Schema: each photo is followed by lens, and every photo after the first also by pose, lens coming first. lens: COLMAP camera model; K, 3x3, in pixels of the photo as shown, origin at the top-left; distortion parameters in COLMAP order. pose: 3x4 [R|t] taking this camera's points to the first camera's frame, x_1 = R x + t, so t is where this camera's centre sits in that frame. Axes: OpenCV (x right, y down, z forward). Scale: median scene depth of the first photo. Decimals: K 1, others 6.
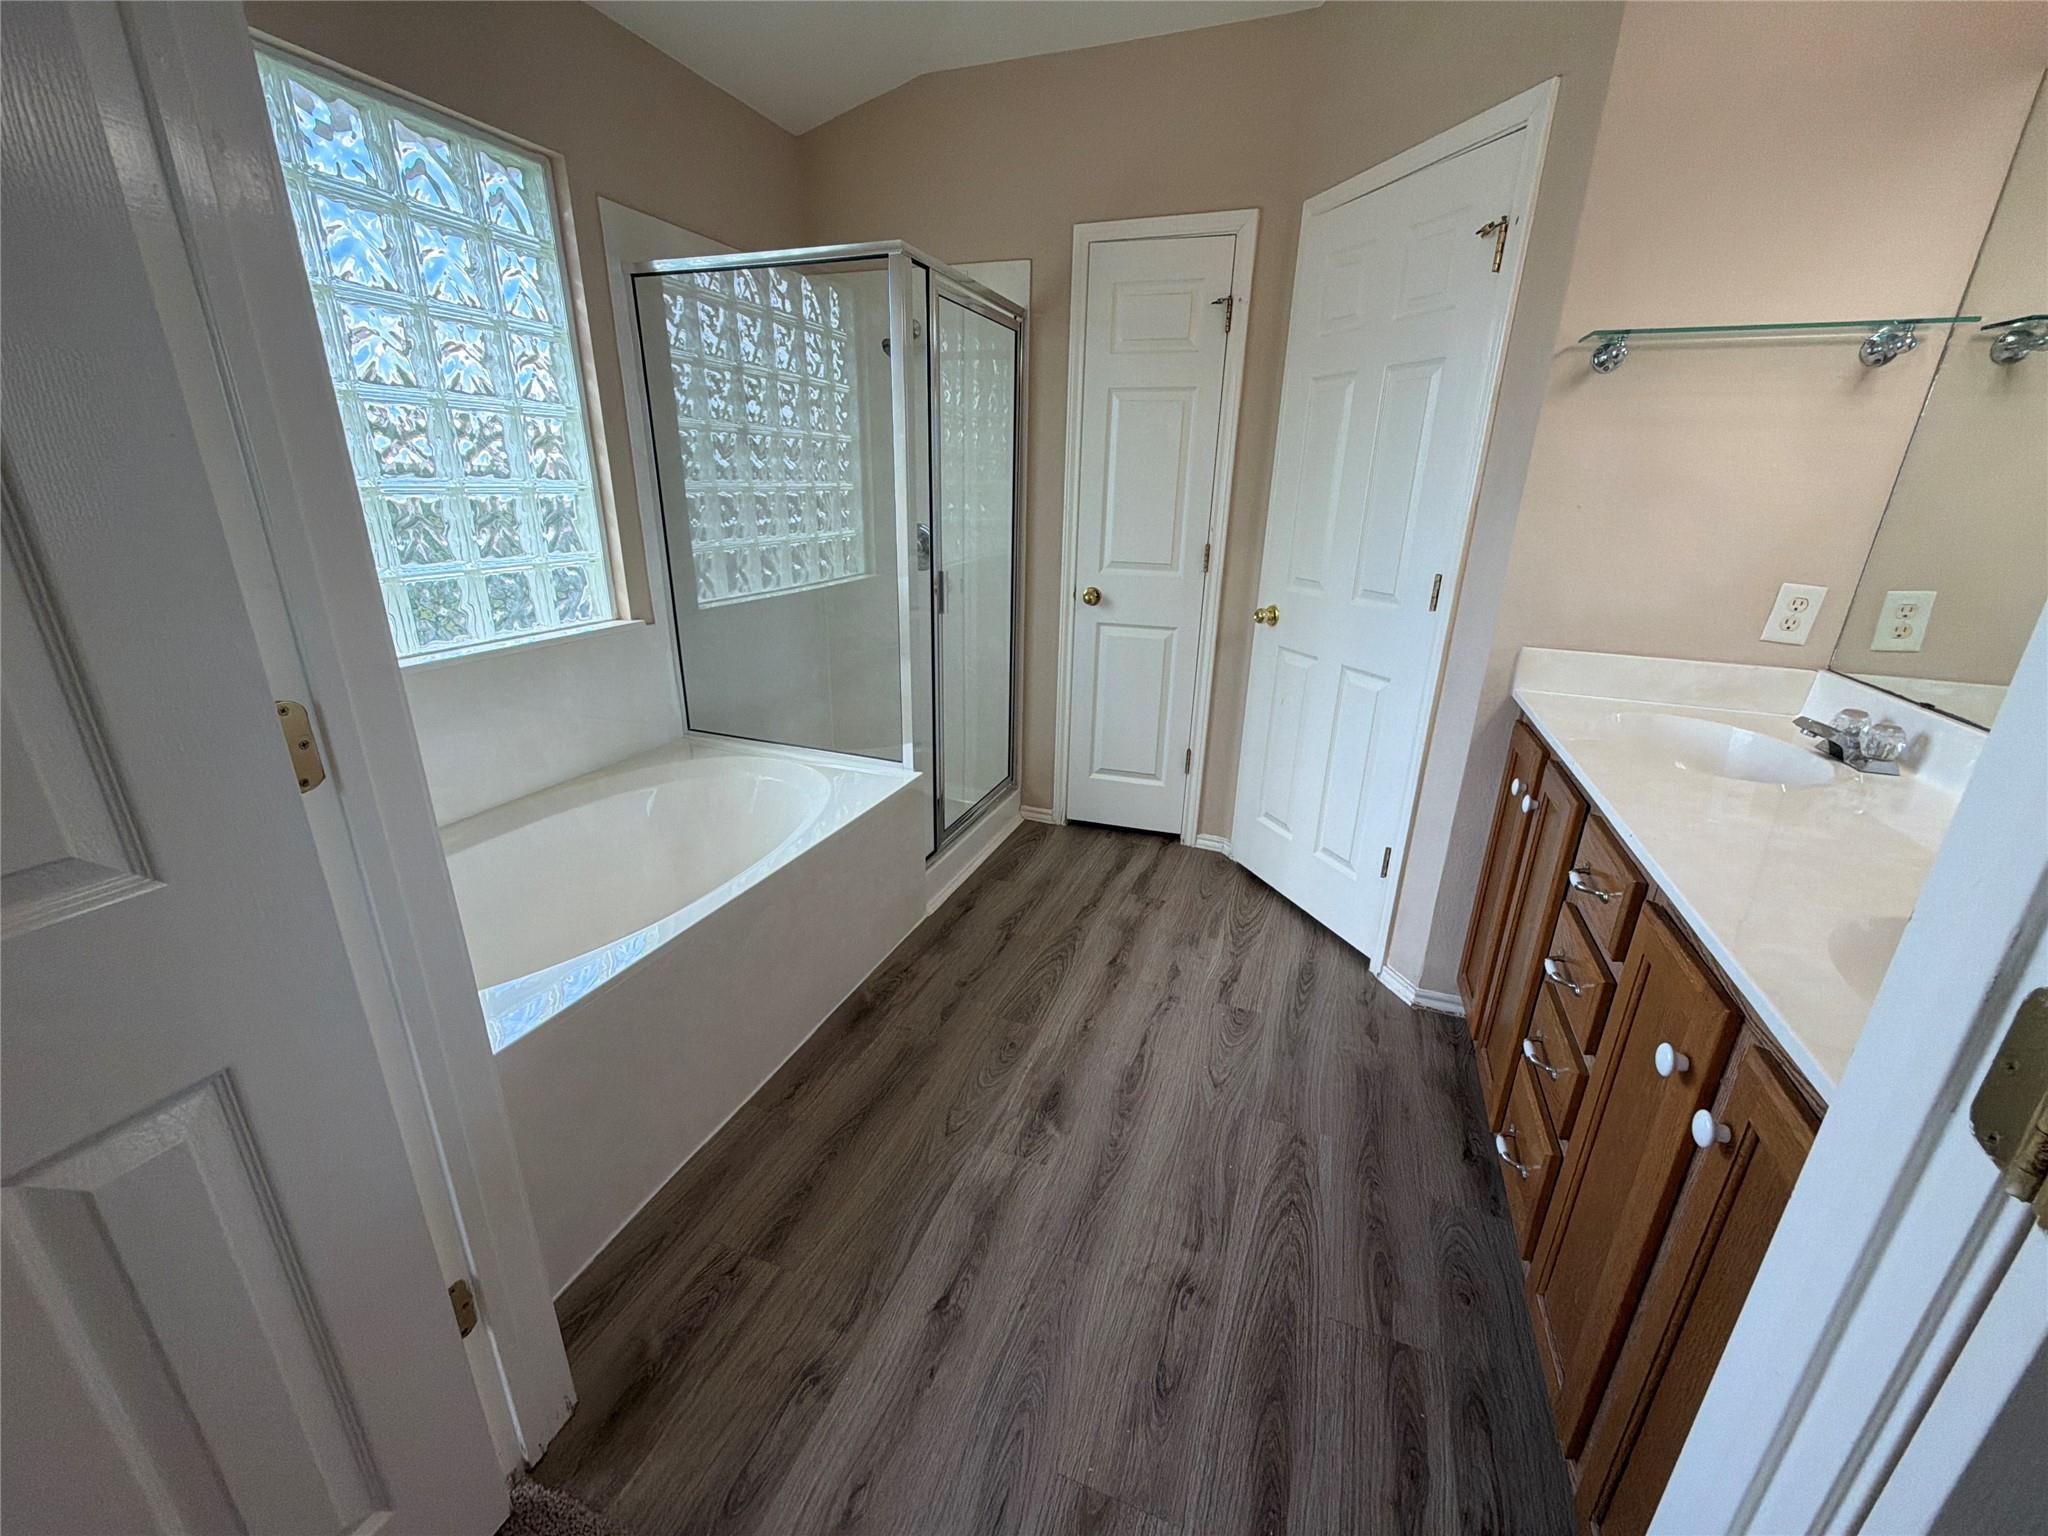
lens RADIAL K [[818.1, 0, 1023.8], [0, 818.1, 769.9], [0, 0, 1]] dist [-0.000726, 0.000054]
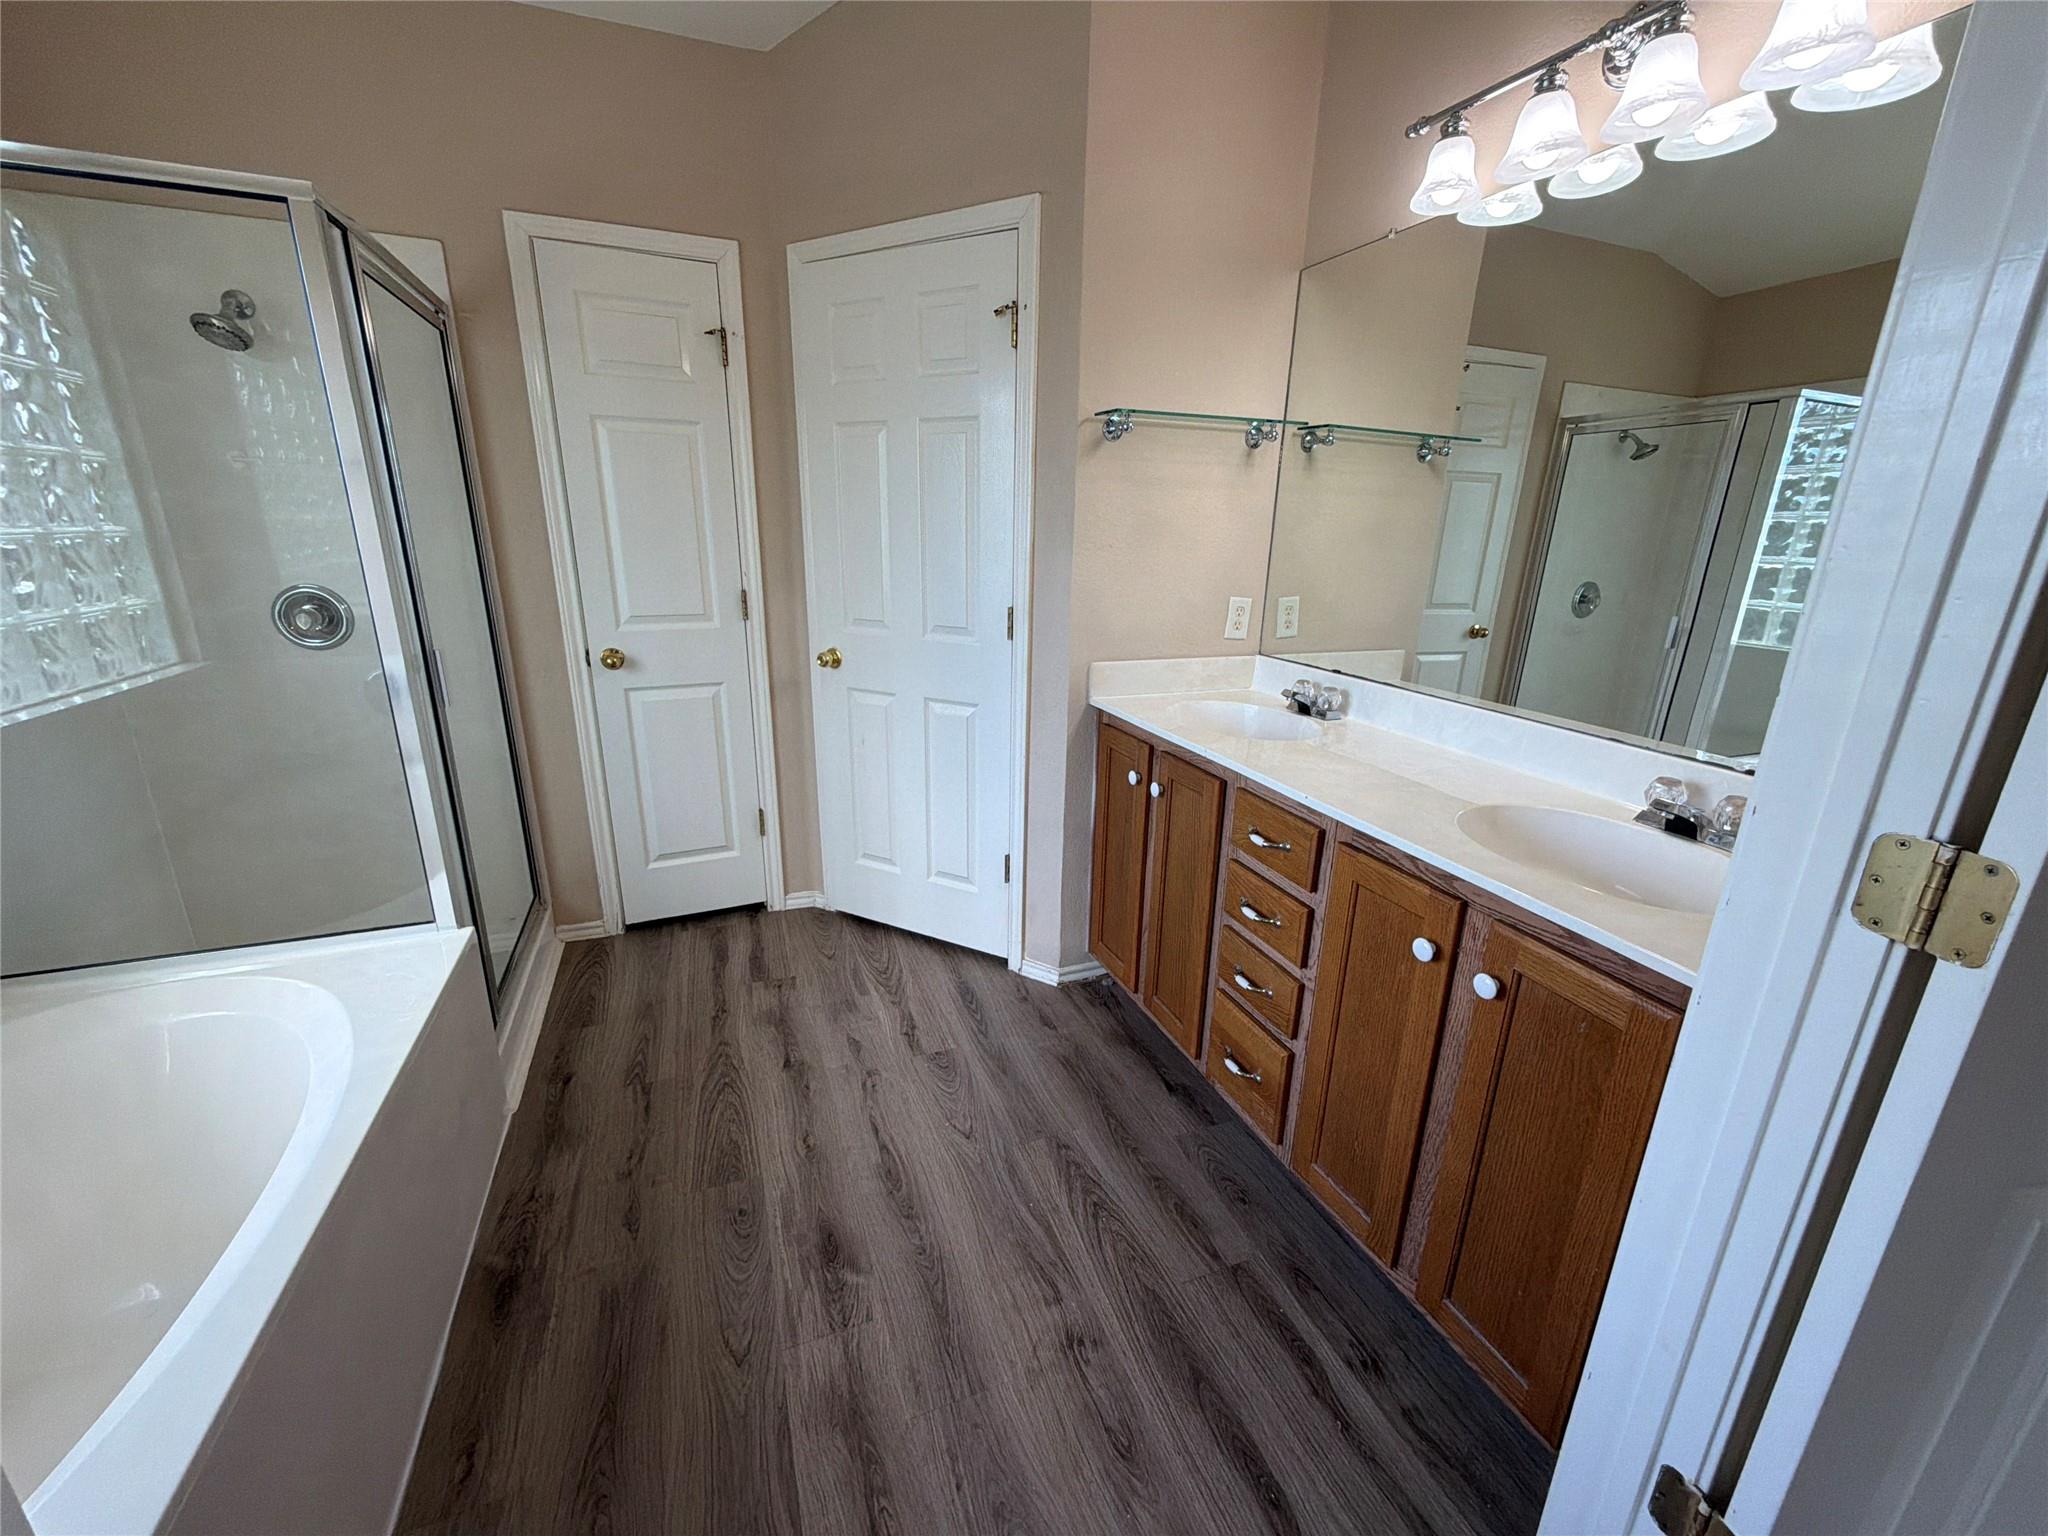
lens RADIAL K [[818.1, 0, 1026.6], [0, 818.1, 769.2], [0, 0, 1]] dist [-0.000726, 0.000054]
pose [[0.738818, -0.199603, 0.643667, -0.249071], [0.221396, 0.974006, 0.047918, -0.072731], [-0.636500, 0.107102, 0.763804, 0.154280]]
